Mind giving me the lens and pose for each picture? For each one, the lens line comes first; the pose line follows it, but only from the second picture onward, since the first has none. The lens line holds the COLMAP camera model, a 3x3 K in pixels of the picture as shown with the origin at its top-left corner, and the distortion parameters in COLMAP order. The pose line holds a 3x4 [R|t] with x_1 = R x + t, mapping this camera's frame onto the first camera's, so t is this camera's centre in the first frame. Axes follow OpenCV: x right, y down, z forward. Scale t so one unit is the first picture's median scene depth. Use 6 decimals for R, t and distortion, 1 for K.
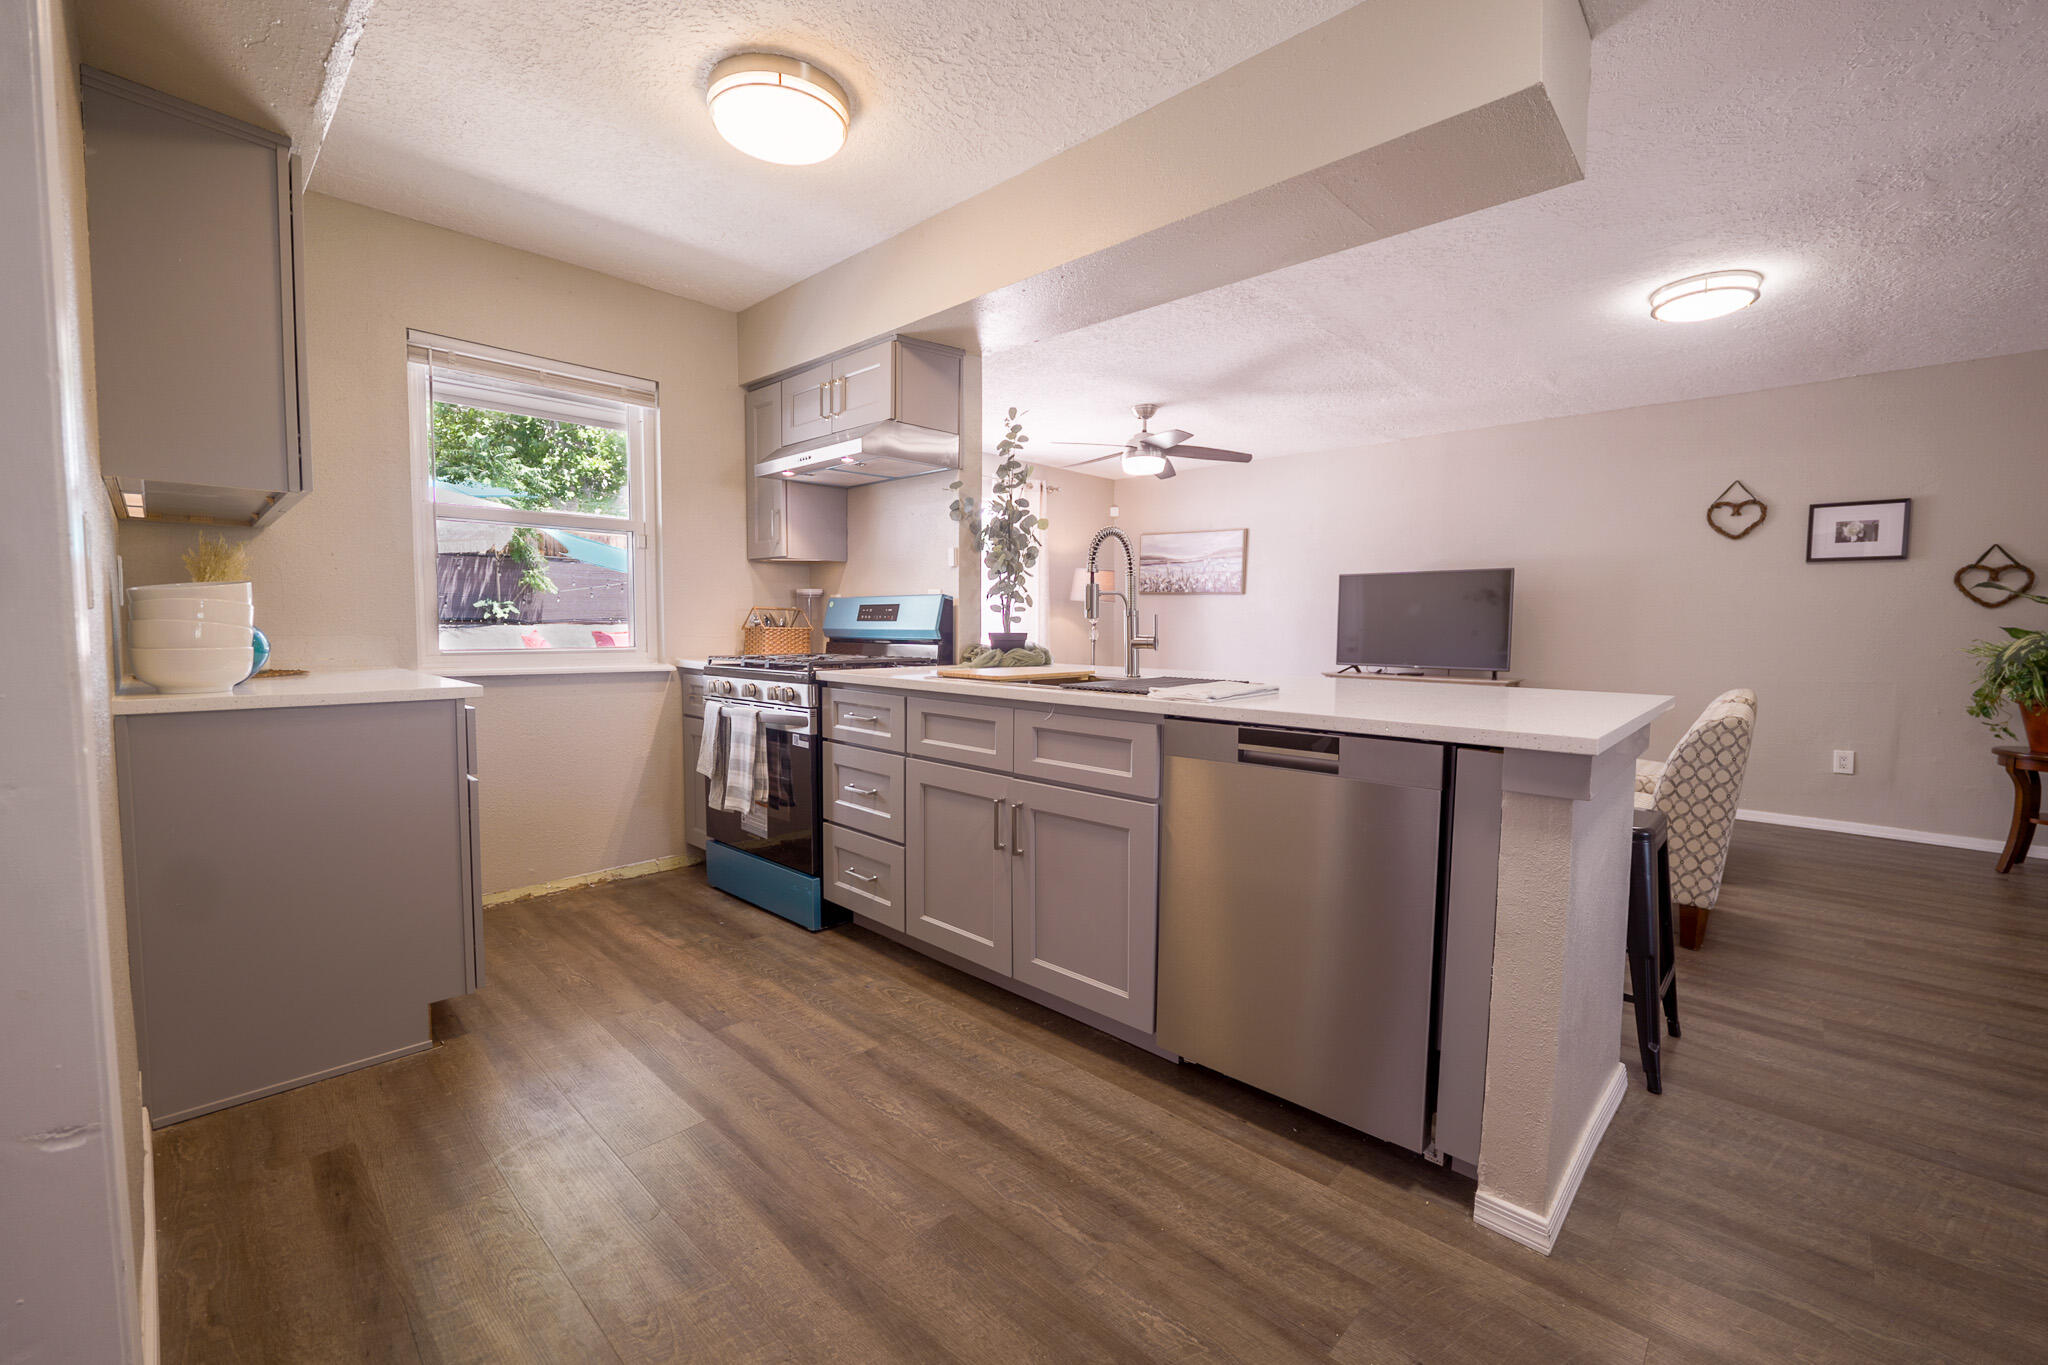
lens RADIAL K [[836.5, 0, 1023.6], [0, 836.5, 680.5], [0, 0, 1]] dist [-0.013022, 0.000243]
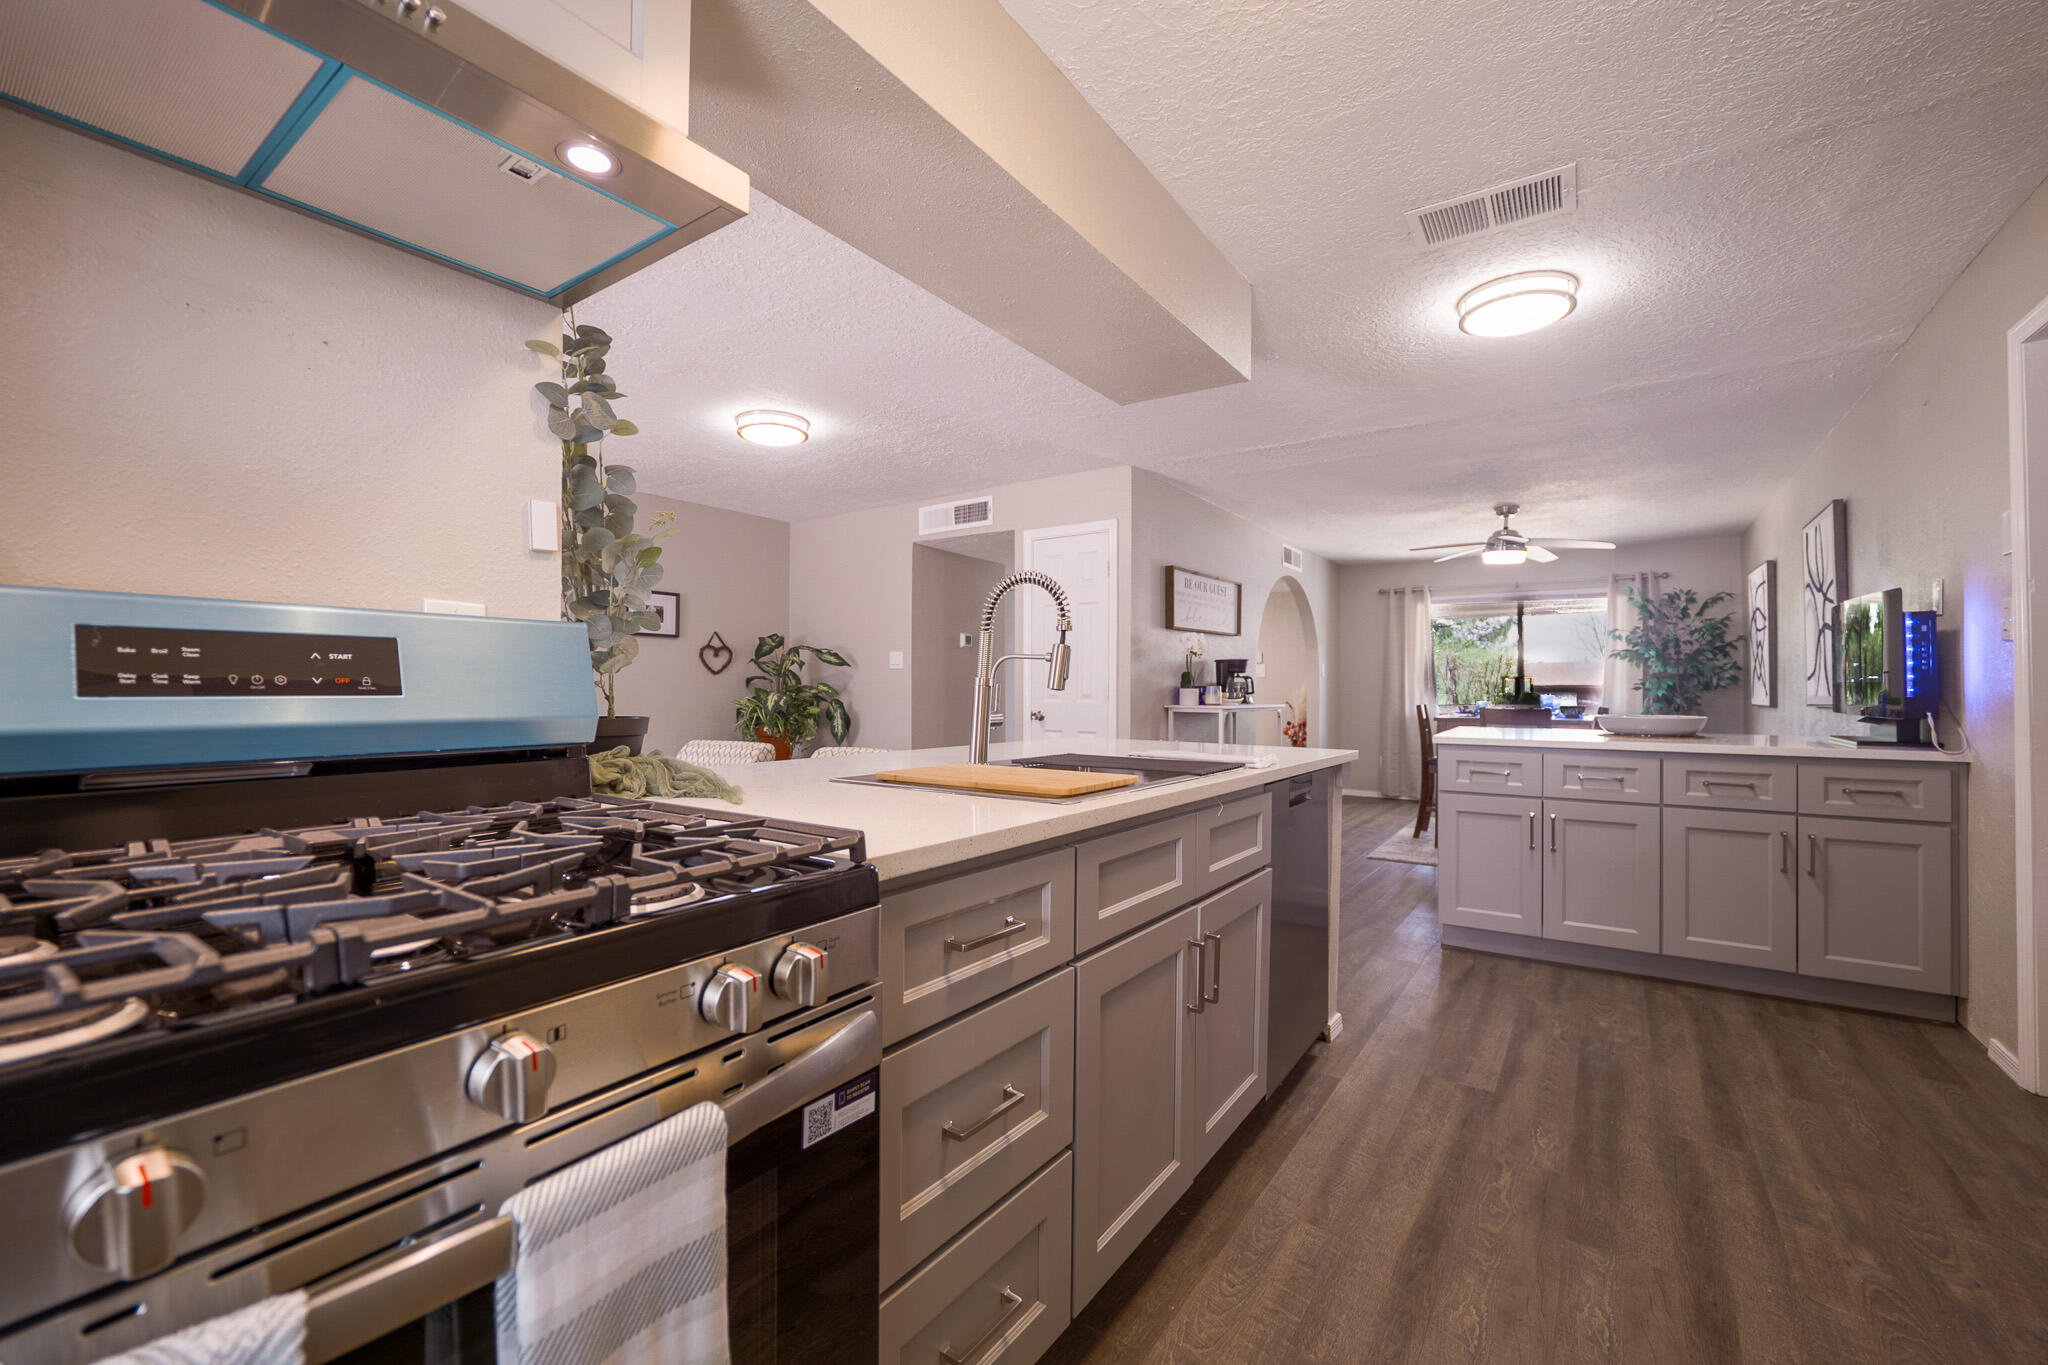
lens RADIAL K [[836.5, 0, 1026.4], [0, 836.5, 684.1], [0, 0, 1]] dist [-0.013022, 0.000243]
pose [[-0.142879, -0.001017, 0.989740, -0.478856], [0.062148, 0.998017, 0.009997, -0.063703], [-0.987787, 0.062938, -0.142532, 0.818065]]
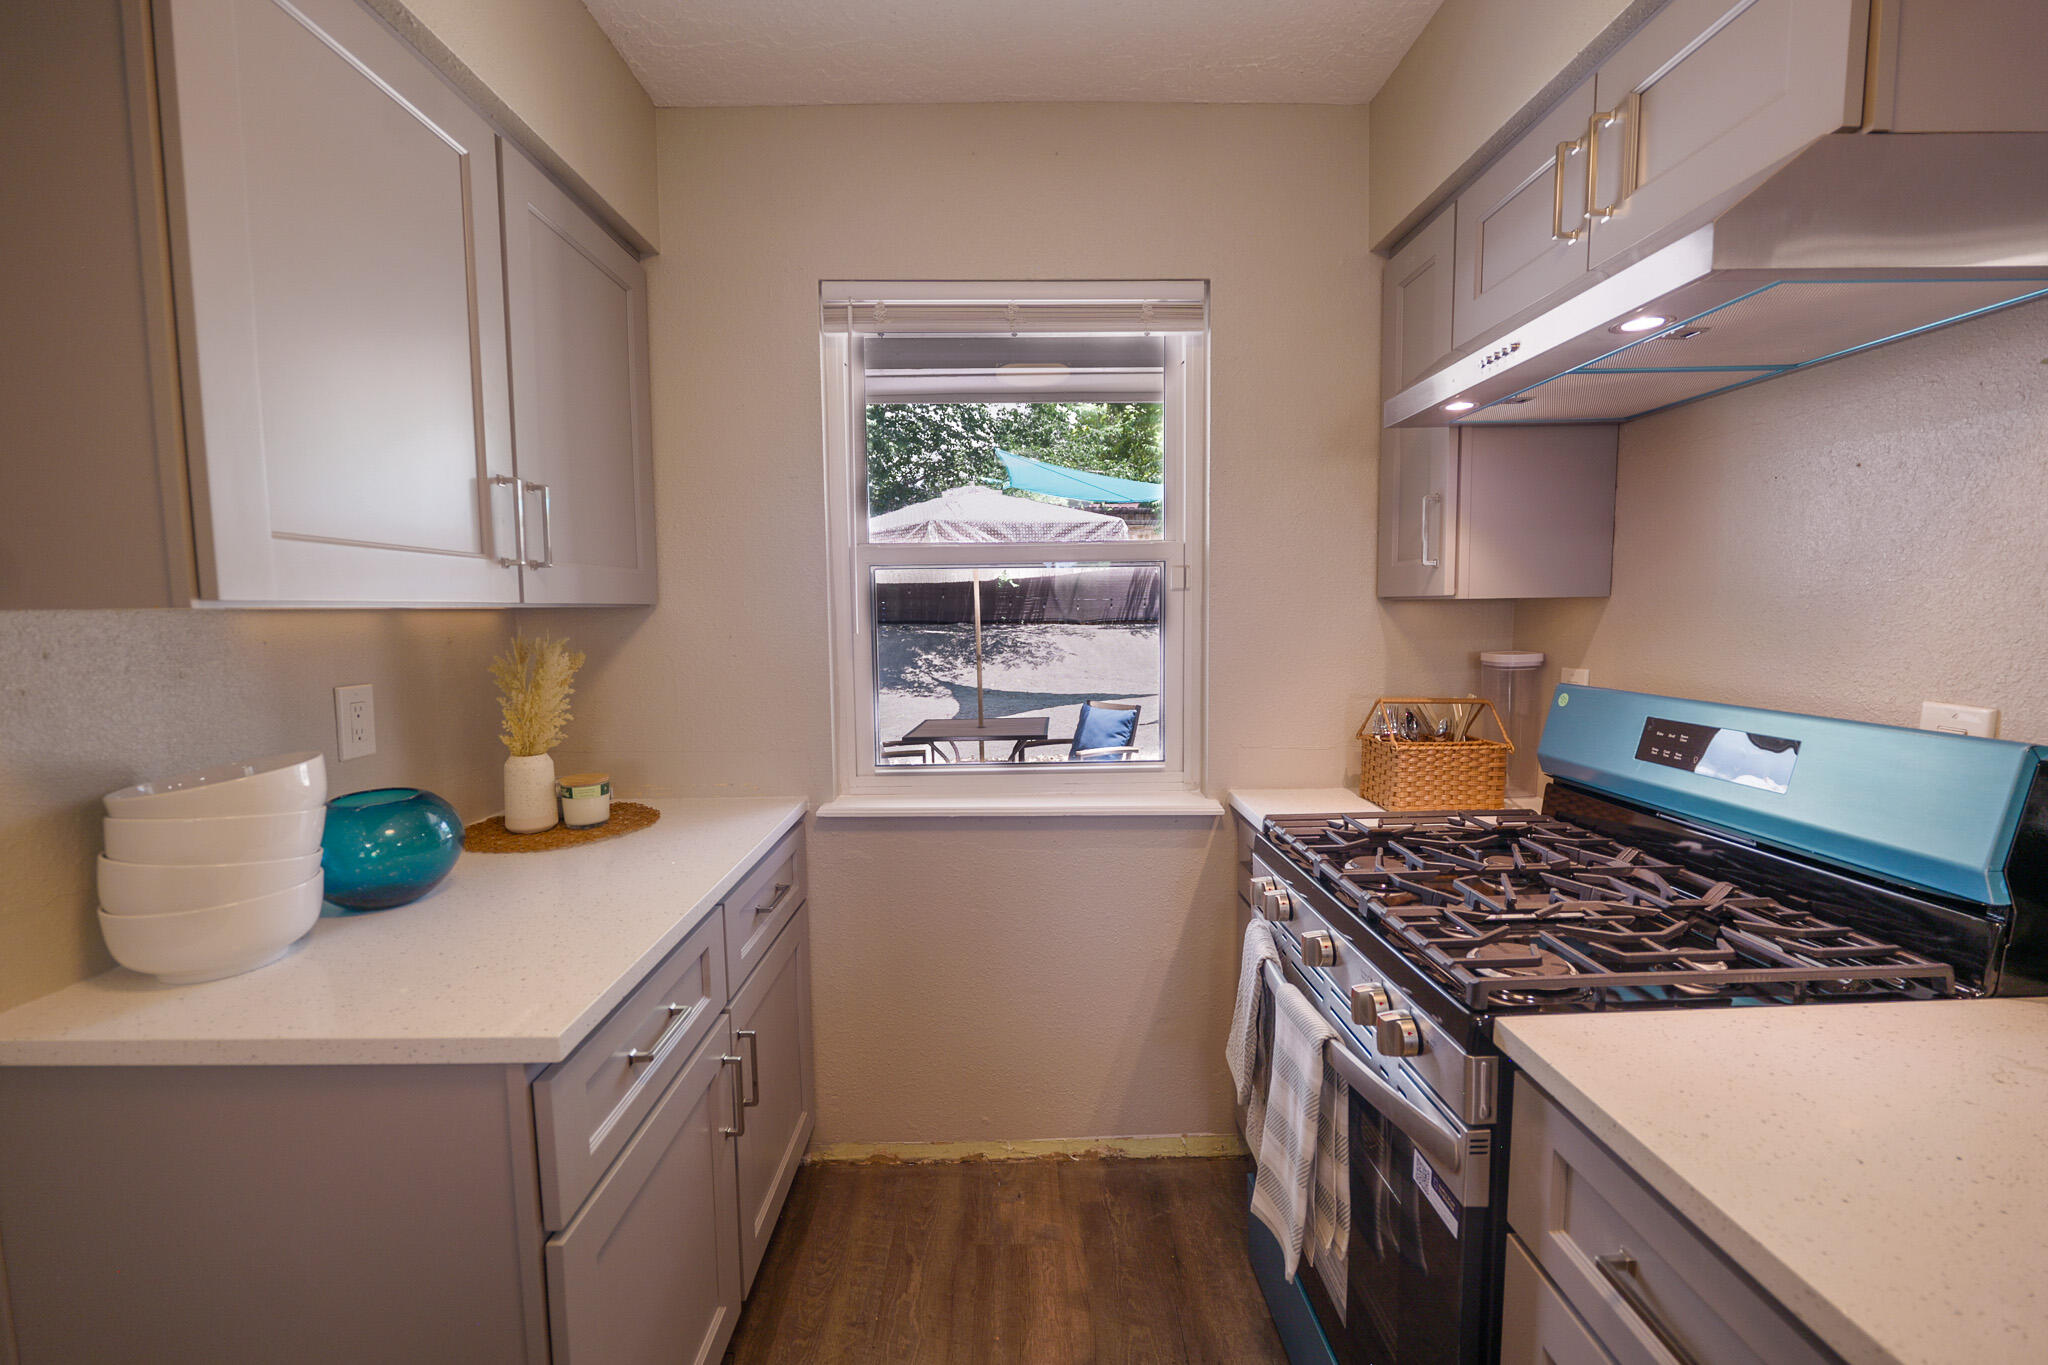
lens RADIAL K [[836.5, 0, 1030.0], [0, 836.5, 673.9], [0, 0, 1]] dist [-0.013022, 0.000243]
pose [[0.701513, 0.044533, -0.711264, -0.129646], [-0.031767, 0.999008, 0.031217, -0.119386], [0.711948, 0.000695, 0.702232, 0.551653]]
